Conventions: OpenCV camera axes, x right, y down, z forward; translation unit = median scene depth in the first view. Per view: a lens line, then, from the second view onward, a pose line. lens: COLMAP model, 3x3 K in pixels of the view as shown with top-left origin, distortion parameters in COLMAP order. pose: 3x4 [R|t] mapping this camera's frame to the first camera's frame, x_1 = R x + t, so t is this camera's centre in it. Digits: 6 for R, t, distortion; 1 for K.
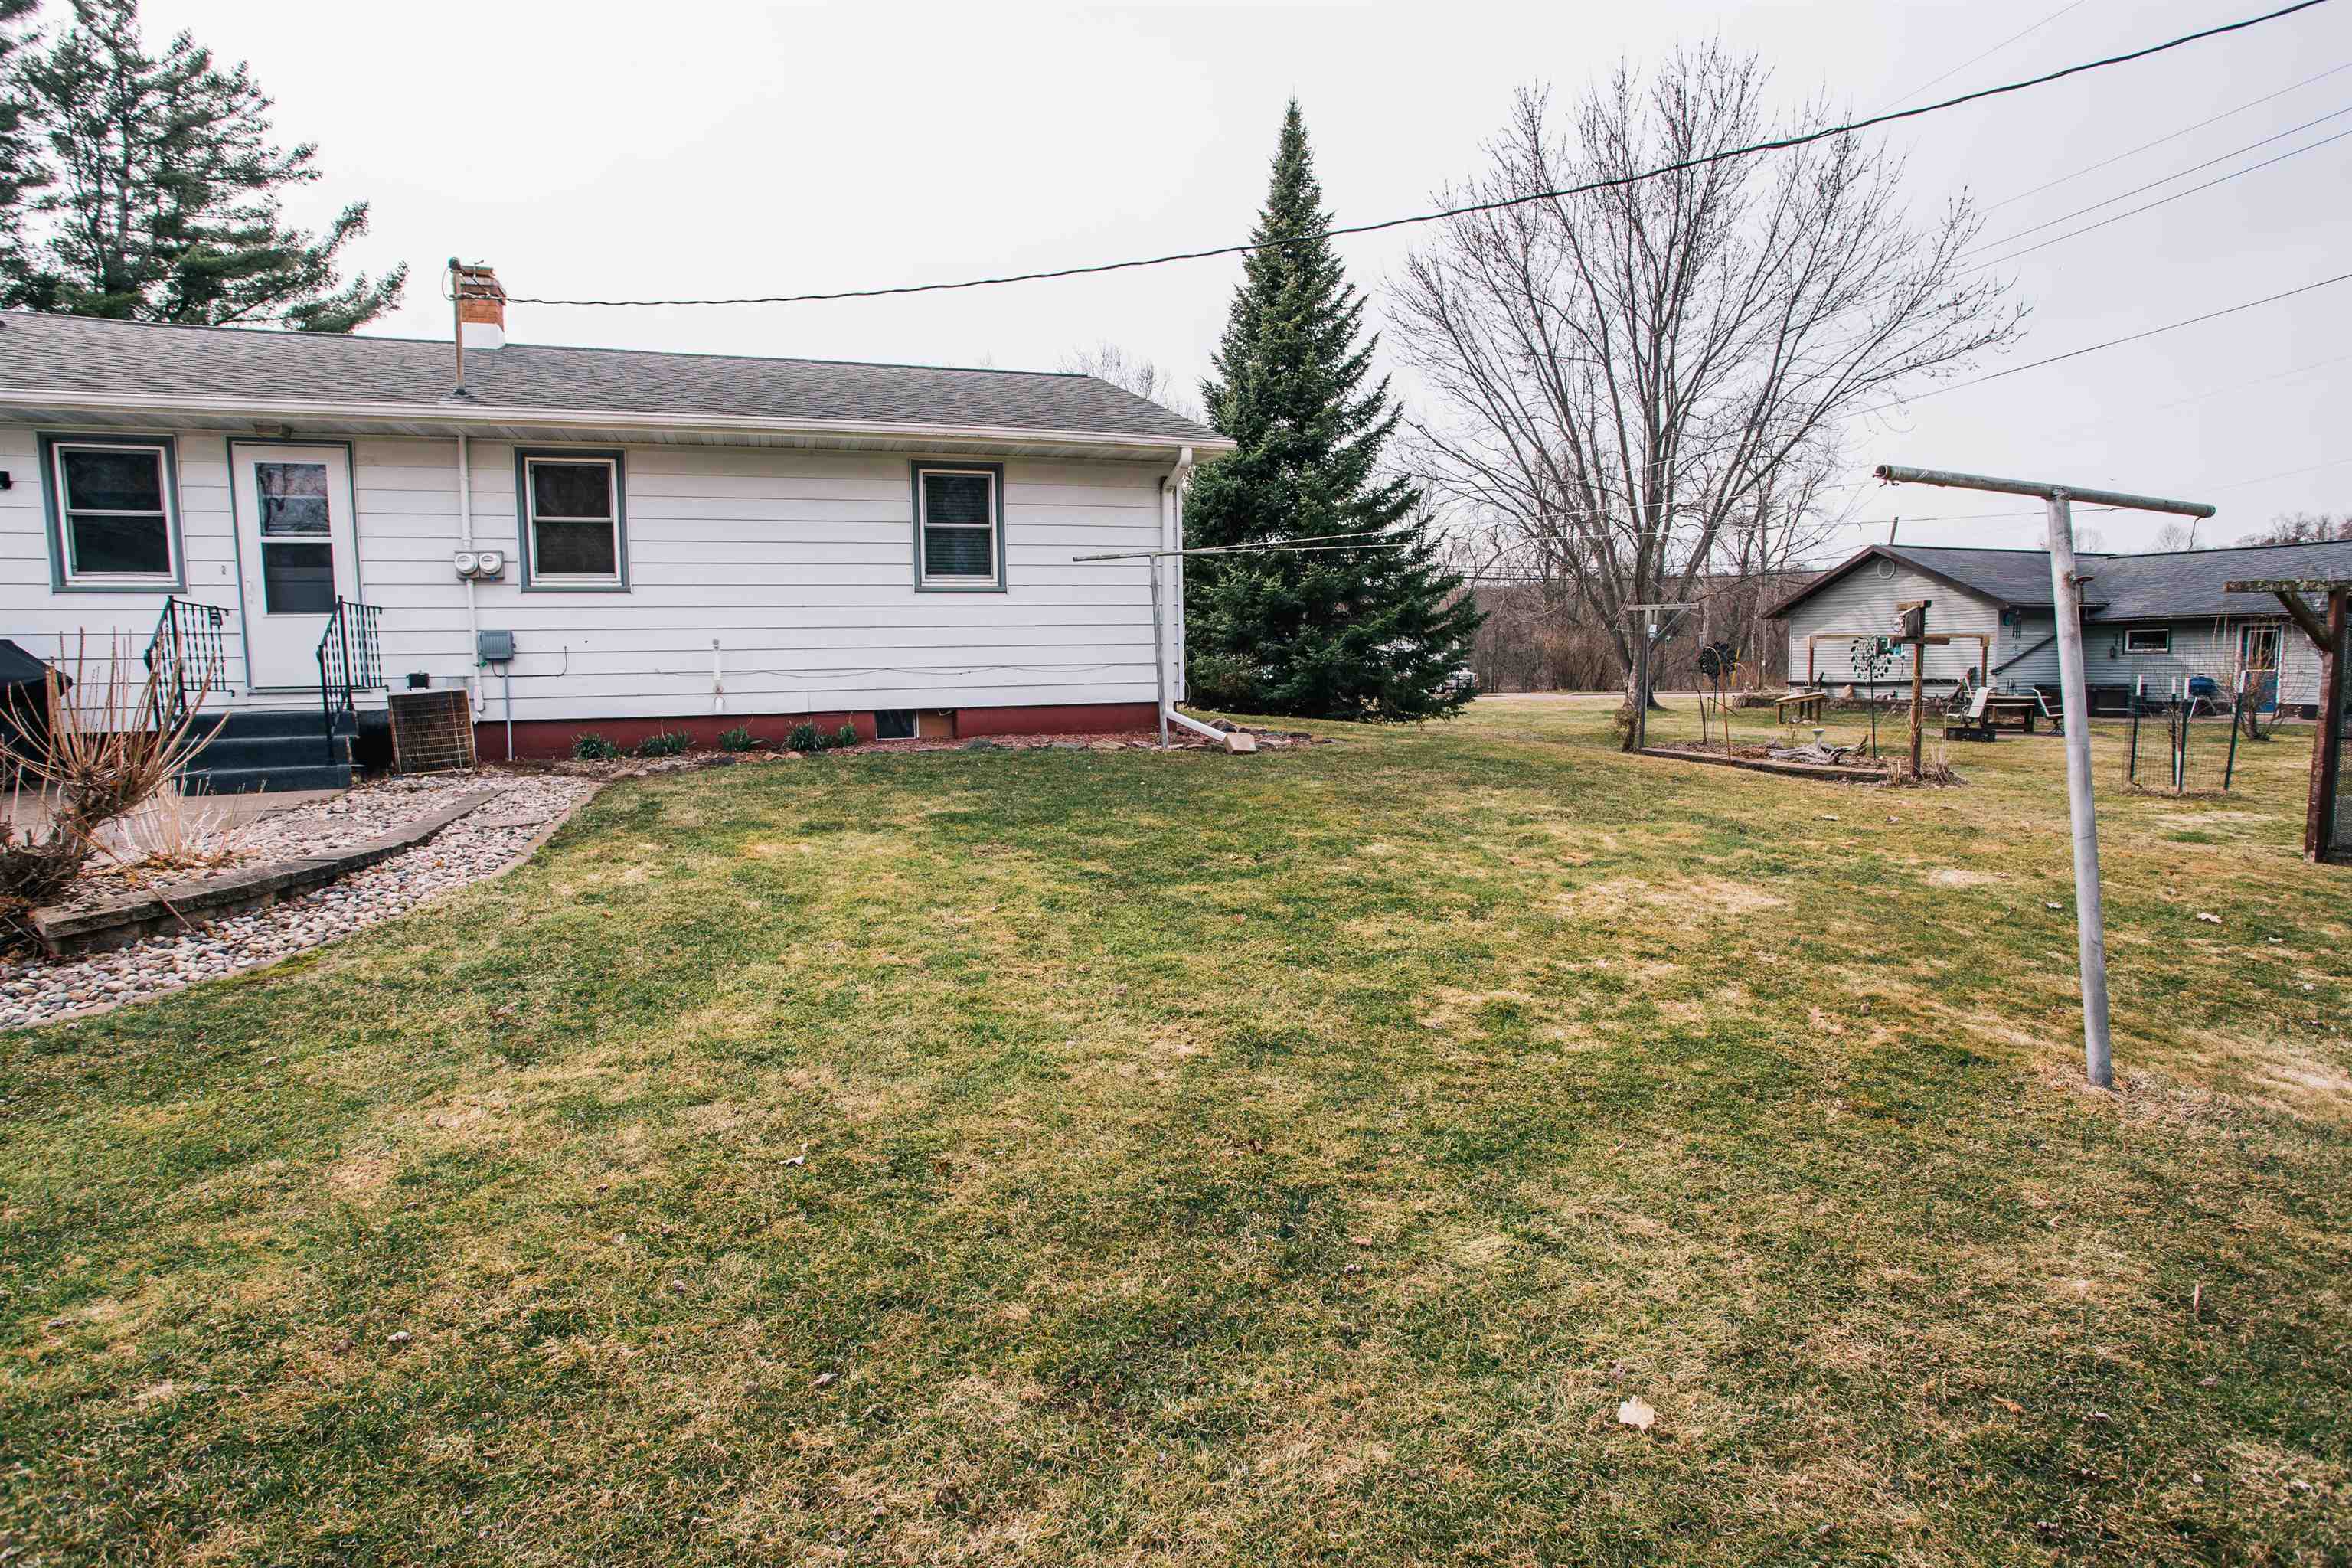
lens RADIAL K [[1208.1, 0, 1229.0], [0, 1208.1, 785.0], [0, 0, 1]] dist [-0.094222, 0.036122]
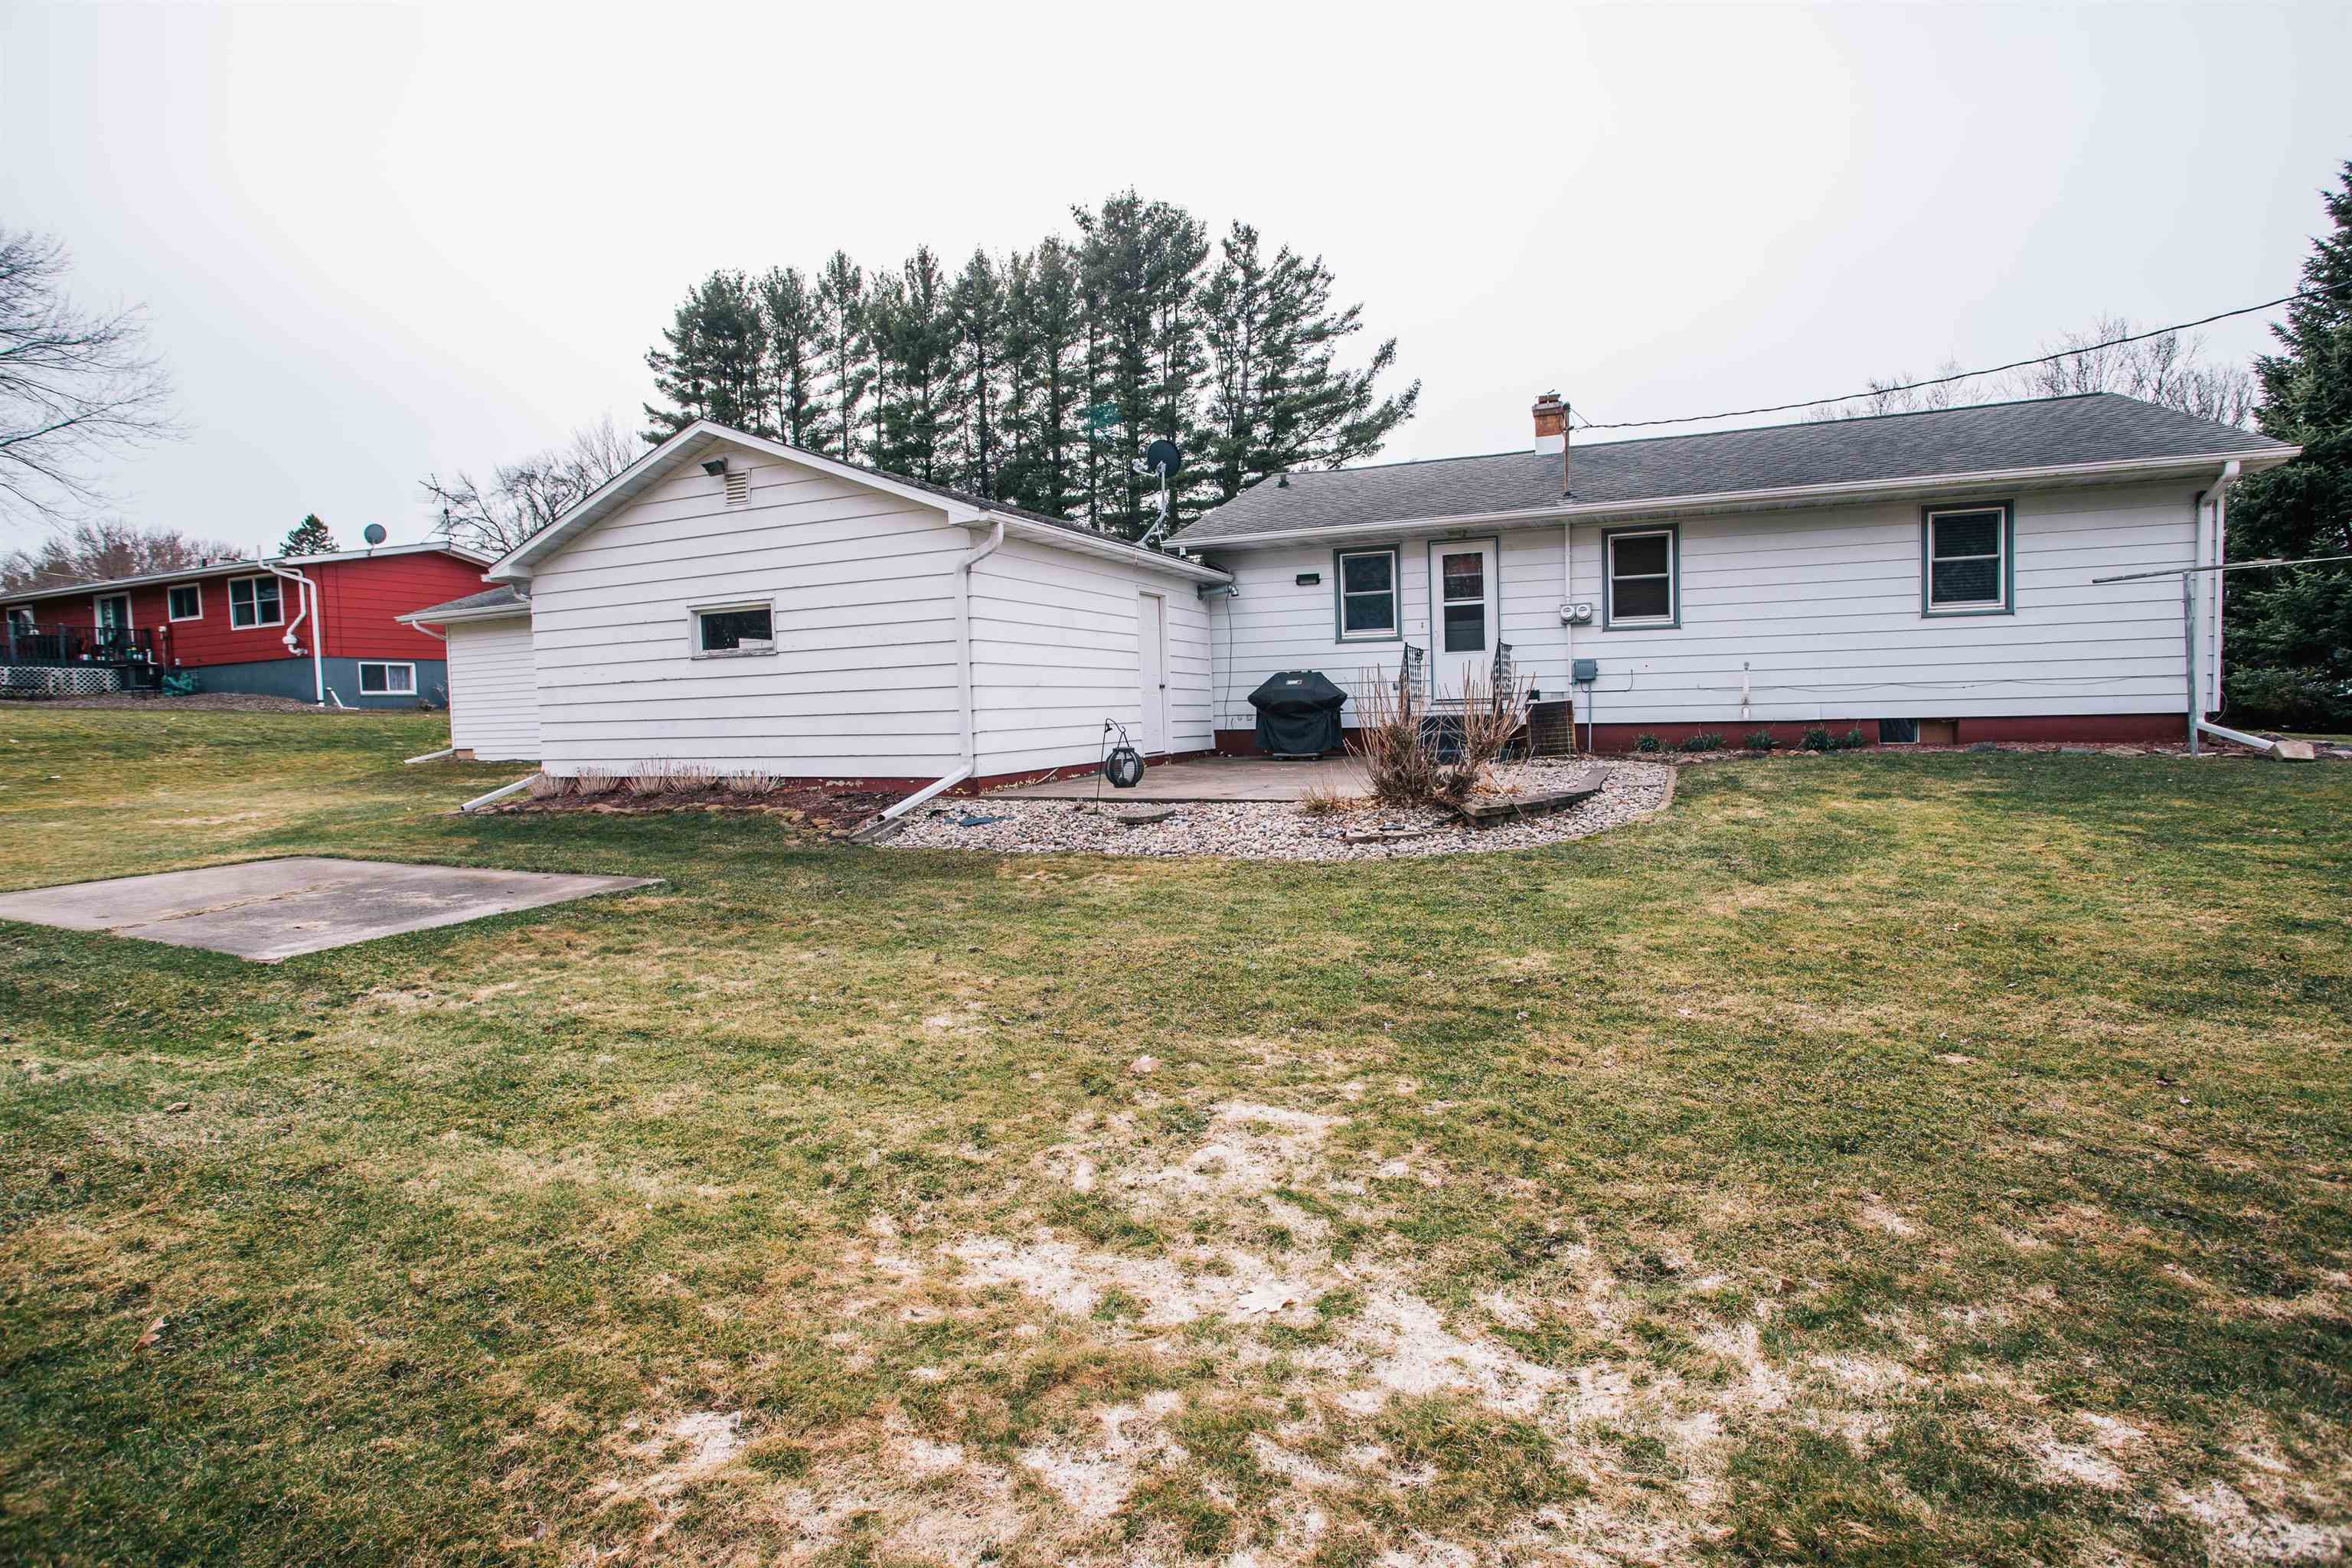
lens RADIAL K [[1154.6, 0, 1172.4], [0, 1154.6, 776.1], [0, 0, 1]] dist [-0.064673, 0.026842]
pose [[0.707670, 0.034167, -0.705716, 0.002089], [-0.053087, 0.998578, -0.004889, 0.037383], [0.704546, 0.040924, 0.708478, -0.289230]]
